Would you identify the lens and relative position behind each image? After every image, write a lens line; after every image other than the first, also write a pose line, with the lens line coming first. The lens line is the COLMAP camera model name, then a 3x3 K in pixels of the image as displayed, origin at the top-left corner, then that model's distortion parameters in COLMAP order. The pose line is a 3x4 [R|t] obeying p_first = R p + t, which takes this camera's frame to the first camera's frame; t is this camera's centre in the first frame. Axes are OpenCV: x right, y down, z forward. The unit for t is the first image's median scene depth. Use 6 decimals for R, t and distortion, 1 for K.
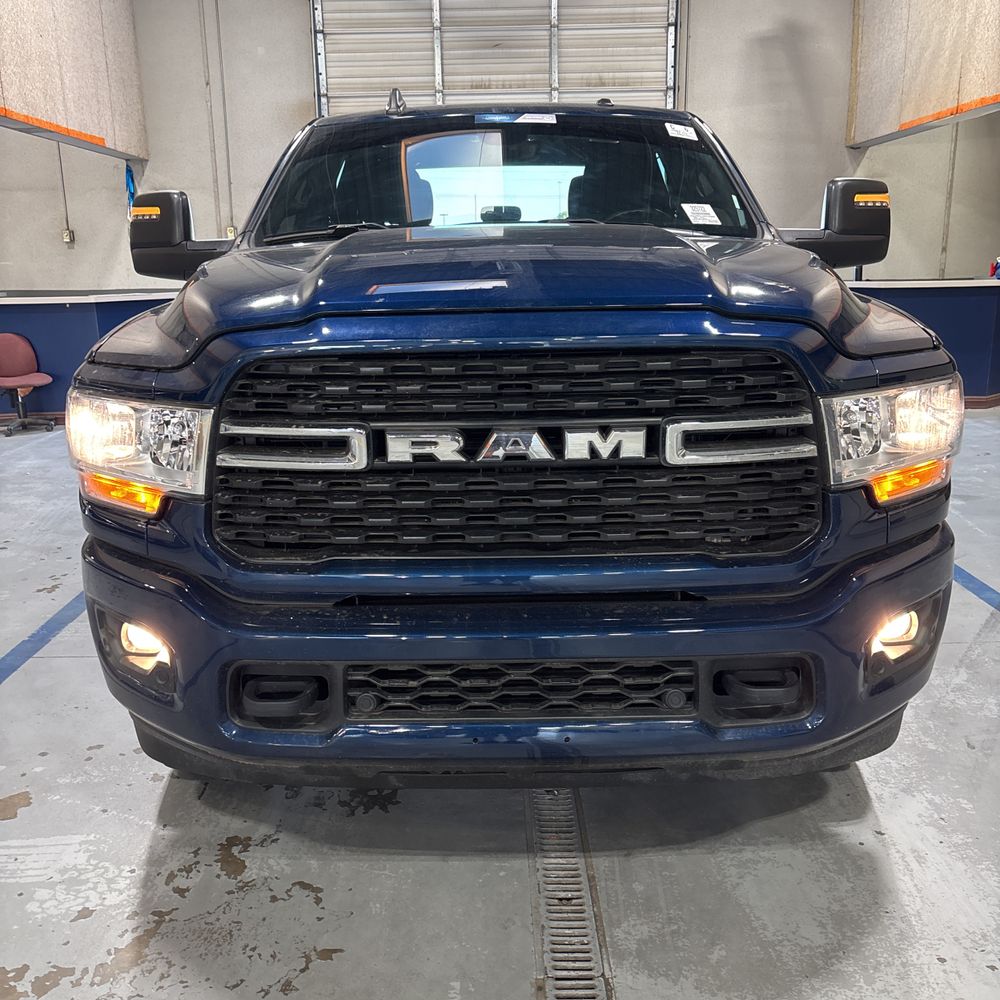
lens RADIAL K [[1018.4, 0, 497.1], [0, 1018.4, 496.6], [0, 0, 1]] dist [0.017102, 0.000000]
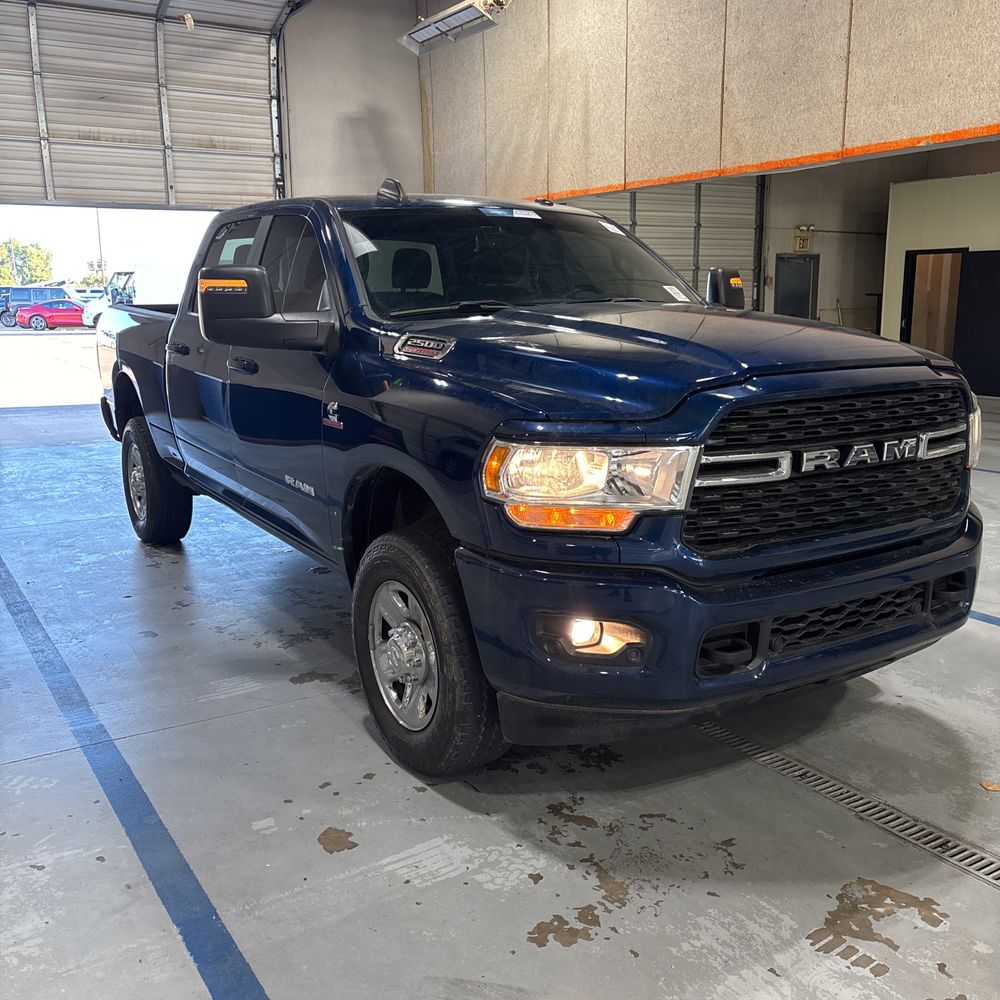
lens RADIAL K [[1018.4, 0, 487.6], [0, 1018.4, 501.6], [0, 0, 1]] dist [0.017102, 0.000000]
pose [[0.850991, -0.097363, 0.516076, -0.659200], [0.117584, 0.993041, -0.006545, -0.018547], [-0.511848, 0.066253, 0.856518, -0.016037]]
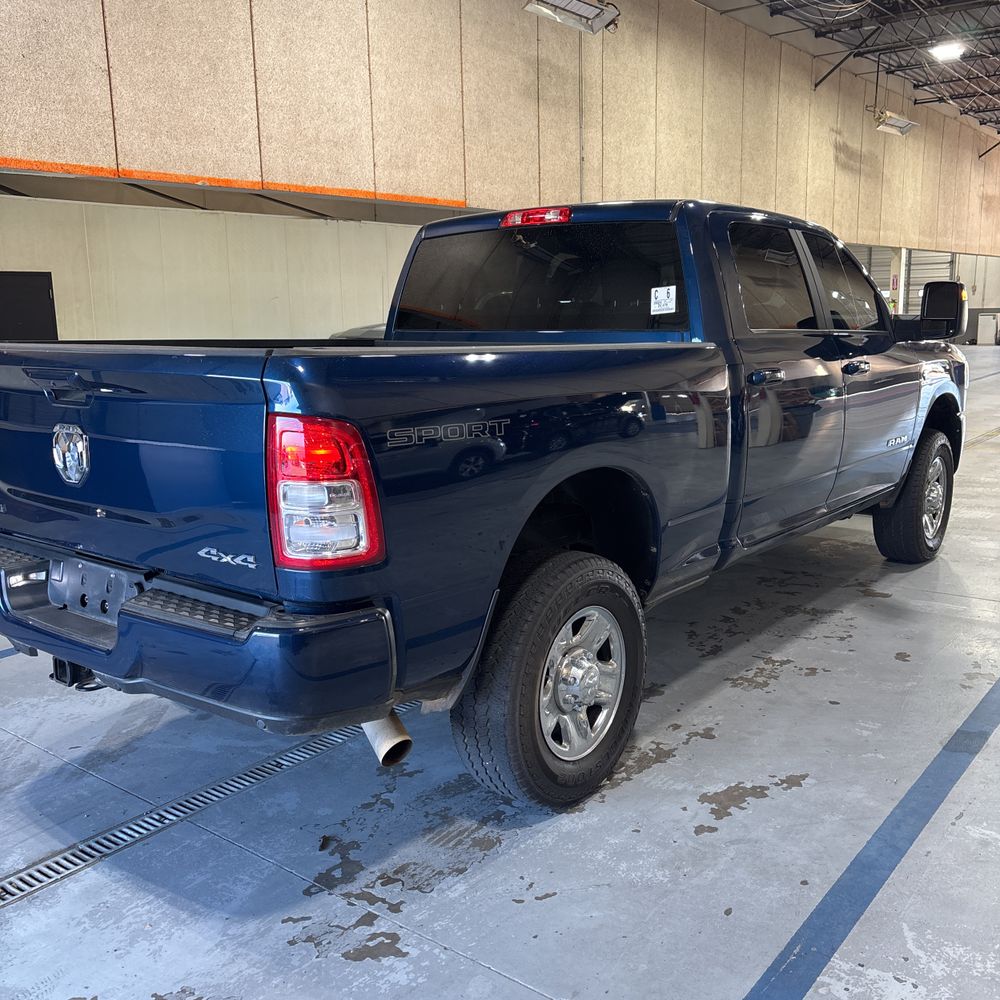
lens RADIAL K [[1018.4, 0, 496.2], [0, 1018.4, 495.5], [0, 0, 1]] dist [0.017102, 0.000000]
pose [[-0.787172, -0.085257, 0.610812, -0.727271], [0.170624, 0.921637, 0.348530, -0.620383], [-0.592662, 0.378572, -0.710940, 2.474952]]
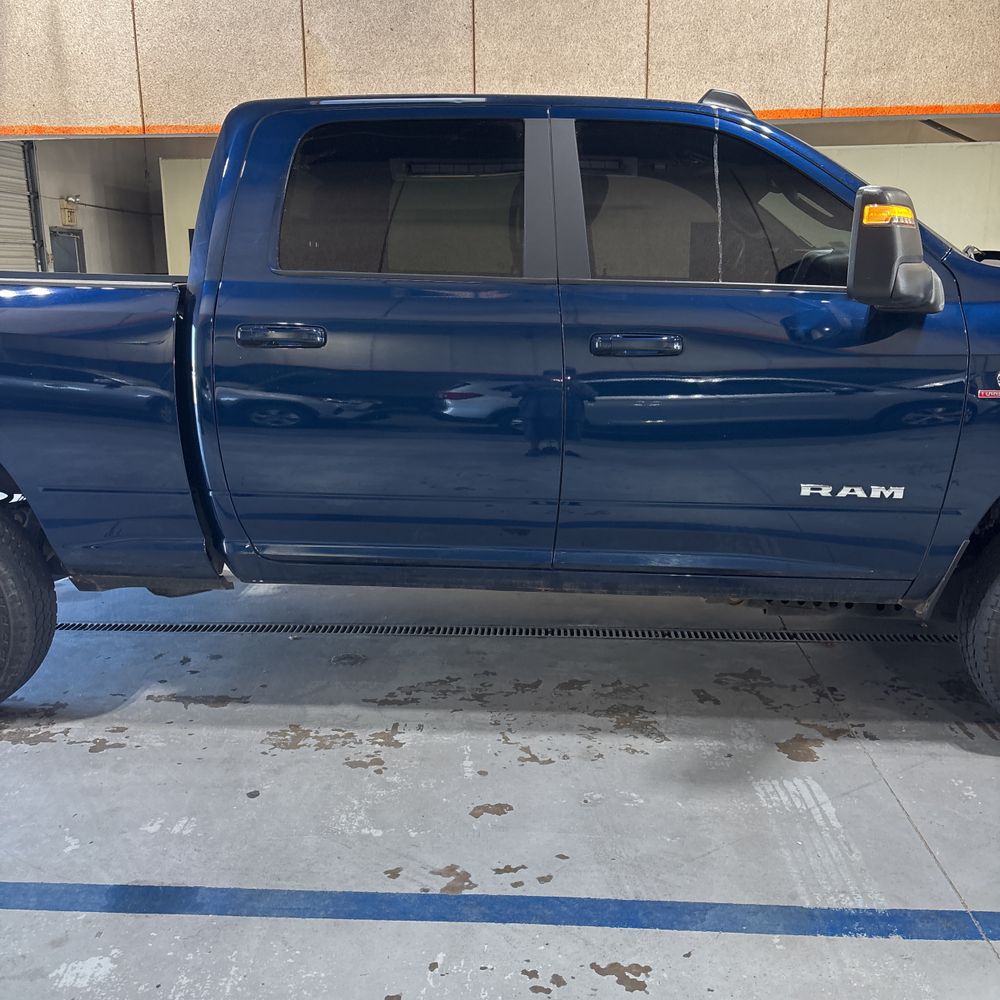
lens RADIAL K [[1018.4, 0, 491.1], [0, 1018.4, 504.7], [0, 0, 1]] dist [0.017102, 0.000000]
pose [[0.069666, -0.206198, 0.976027, -1.084205], [0.237801, 0.953631, 0.184493, -0.276485], [-0.968812, 0.219247, 0.115470, 1.209254]]
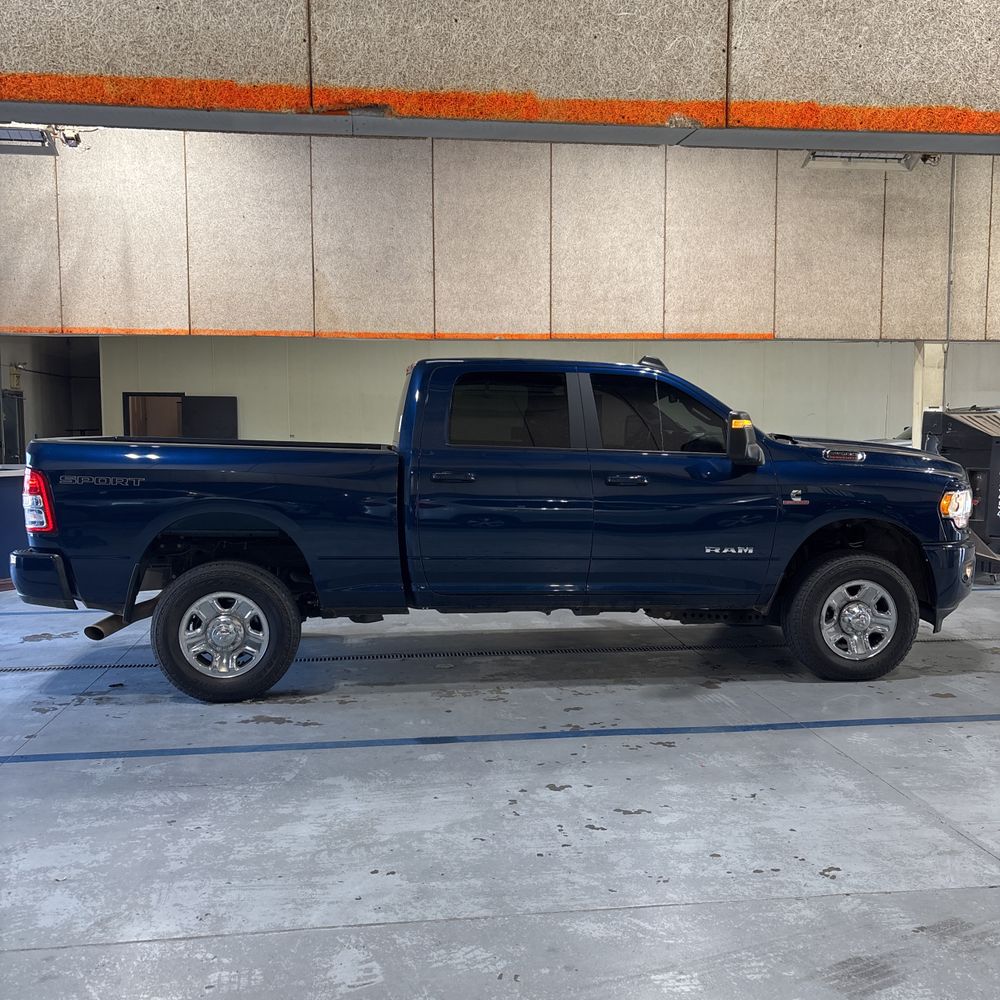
lens RADIAL K [[1018.4, 0, 505.3], [0, 1018.4, 502.1], [0, 0, 1]] dist [0.017102, 0.000000]
pose [[-0.128351, -0.059746, 0.989927, -1.885667], [0.230736, 0.968993, 0.088399, -0.379700], [-0.964514, 0.239758, -0.110586, 1.548392]]
